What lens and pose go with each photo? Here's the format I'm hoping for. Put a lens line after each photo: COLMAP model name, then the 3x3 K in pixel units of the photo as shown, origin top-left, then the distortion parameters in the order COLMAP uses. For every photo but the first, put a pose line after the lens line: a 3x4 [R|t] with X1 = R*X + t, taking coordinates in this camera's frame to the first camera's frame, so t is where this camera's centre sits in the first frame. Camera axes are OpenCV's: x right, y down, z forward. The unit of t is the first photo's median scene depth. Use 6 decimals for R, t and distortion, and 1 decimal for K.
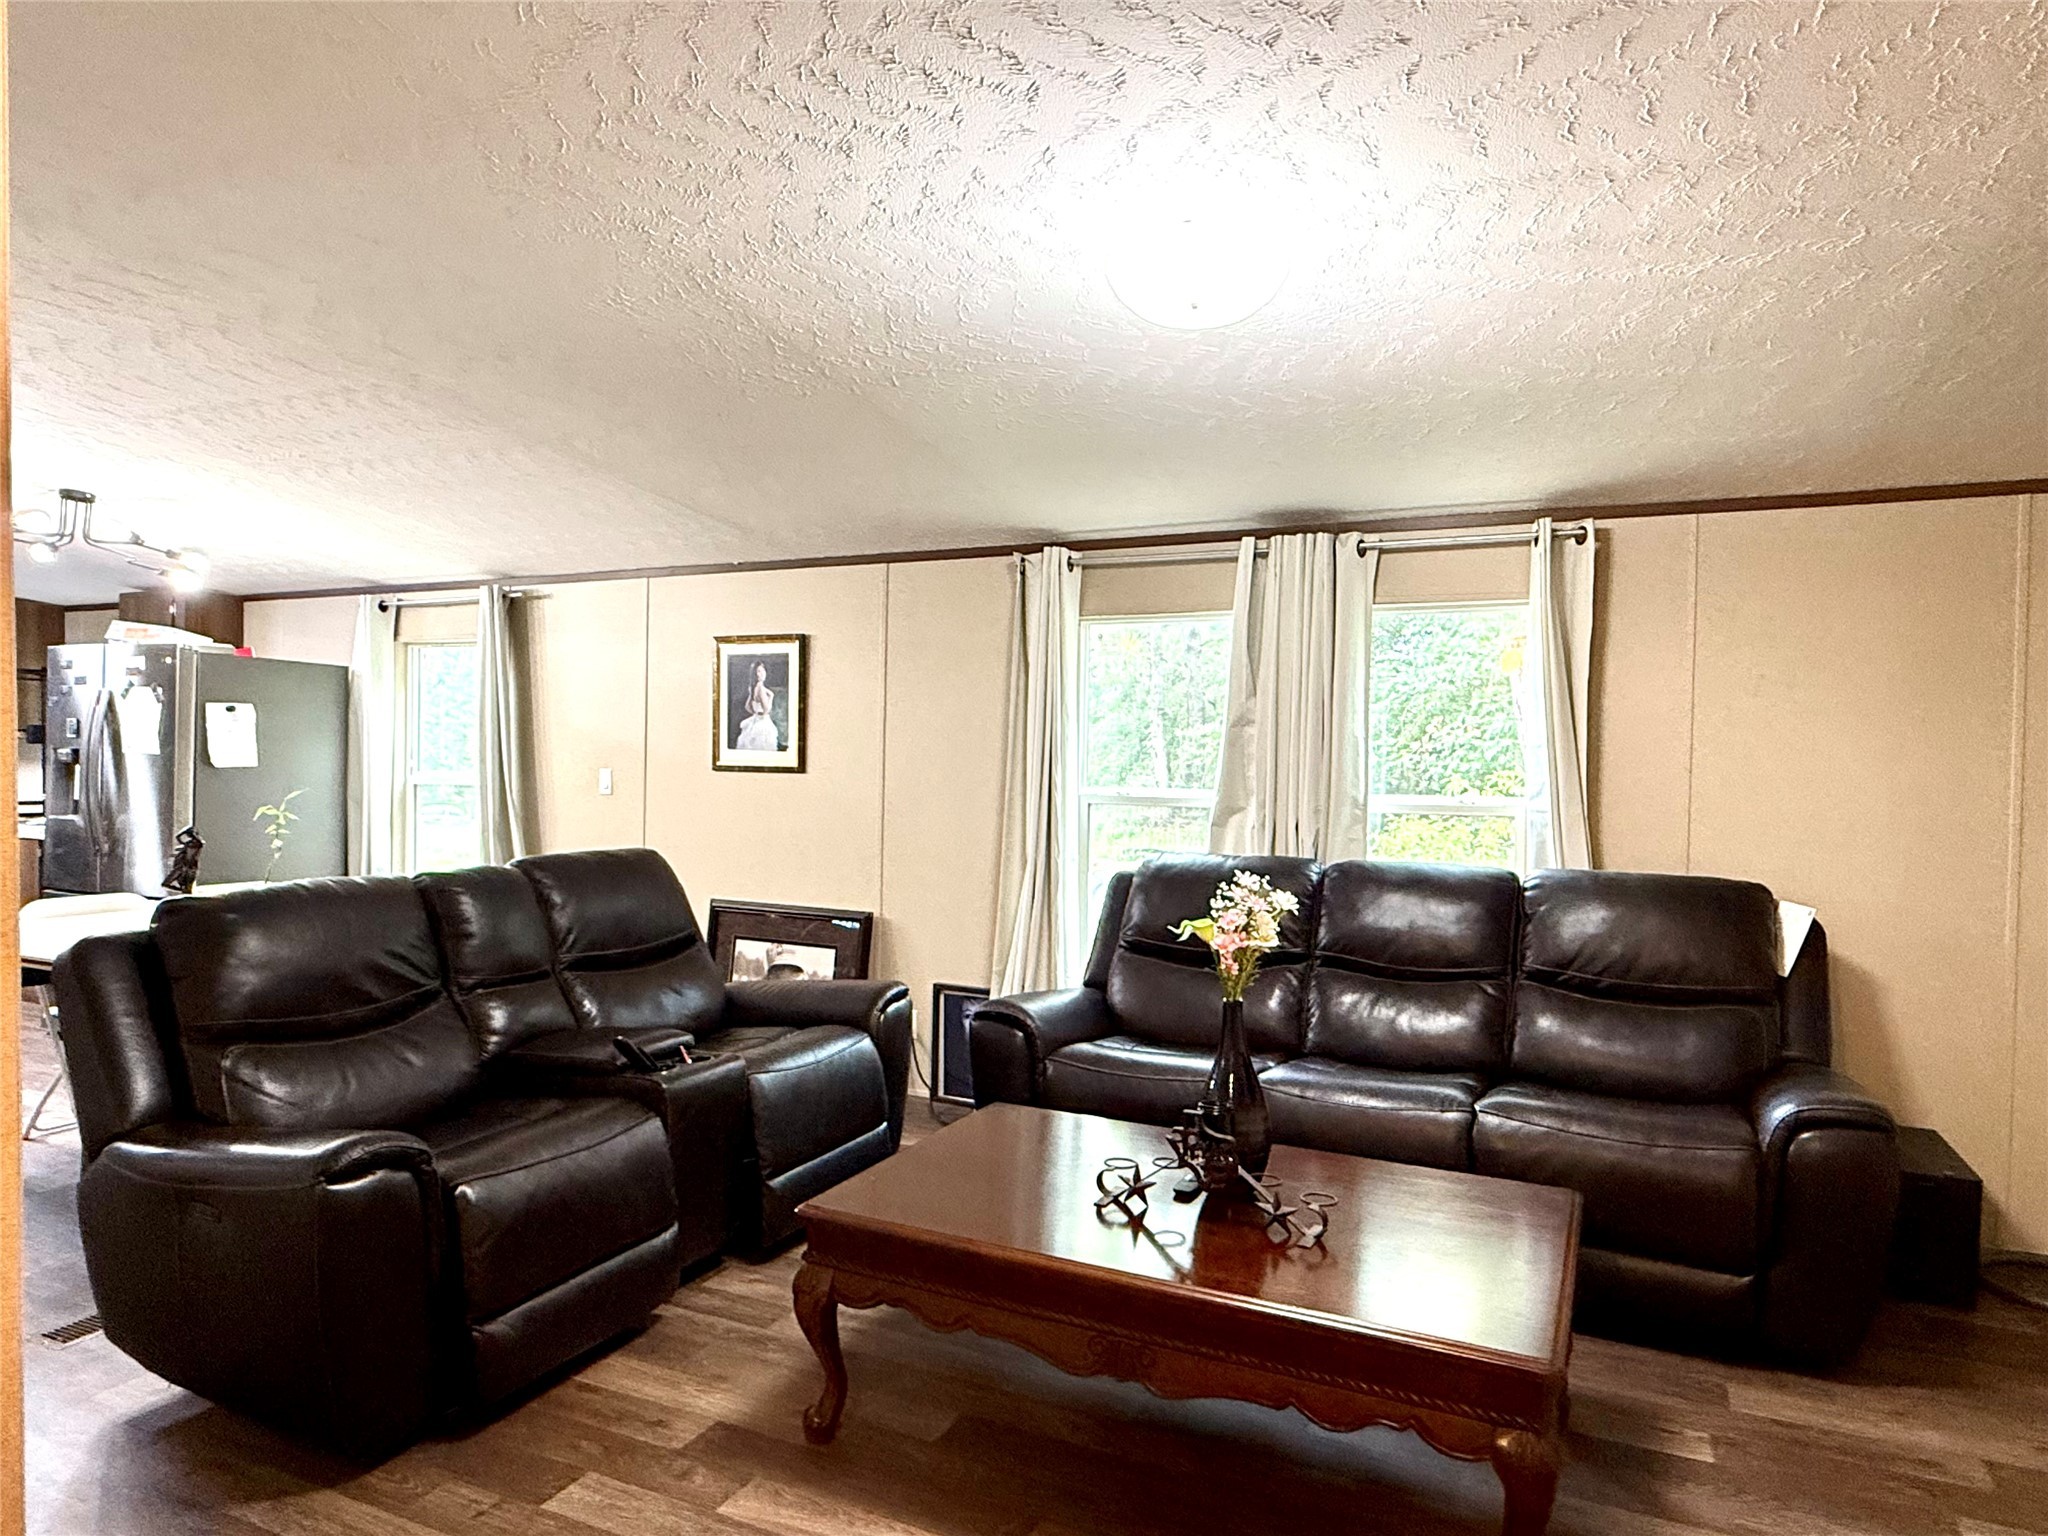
lens RADIAL K [[1268.1, 0, 1023.7], [0, 1268.1, 766.8], [0, 0, 1]] dist [0.000372, -0.001067]
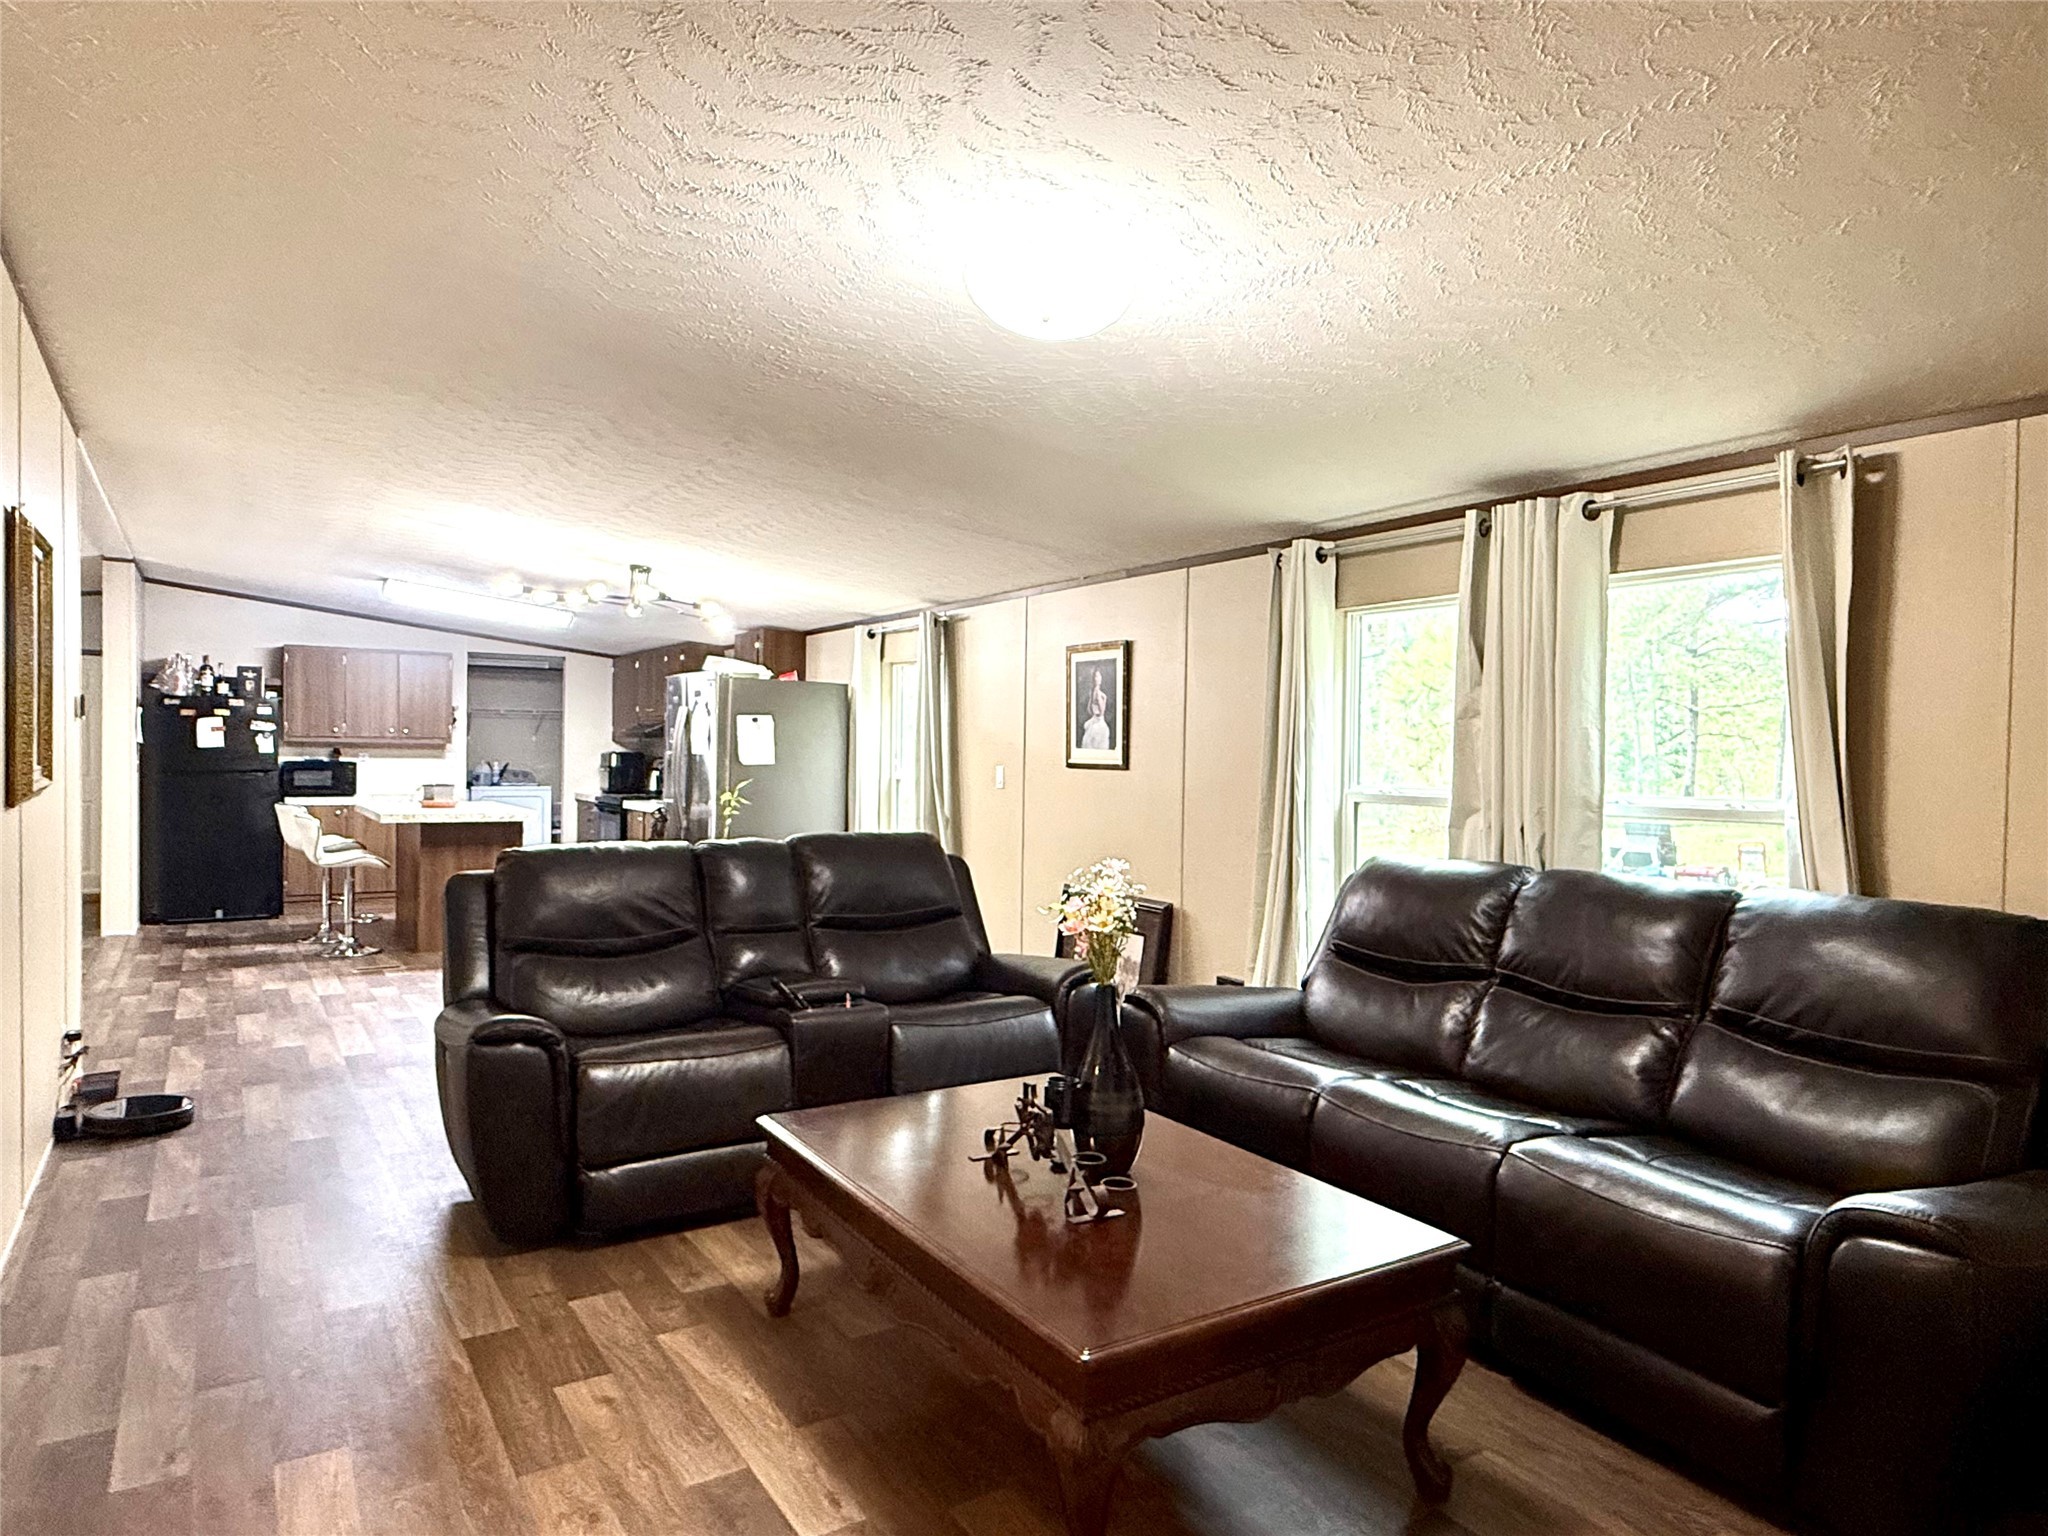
lens RADIAL K [[1268.1, 0, 1012.2], [0, 1268.1, 769.1], [0, 0, 1]] dist [0.000372, -0.001067]
pose [[0.843467, 0.002680, -0.537174, 0.392678], [-0.003300, 0.999995, -0.000194, 0.005699], [0.537171, 0.001936, 0.843471, 0.056465]]
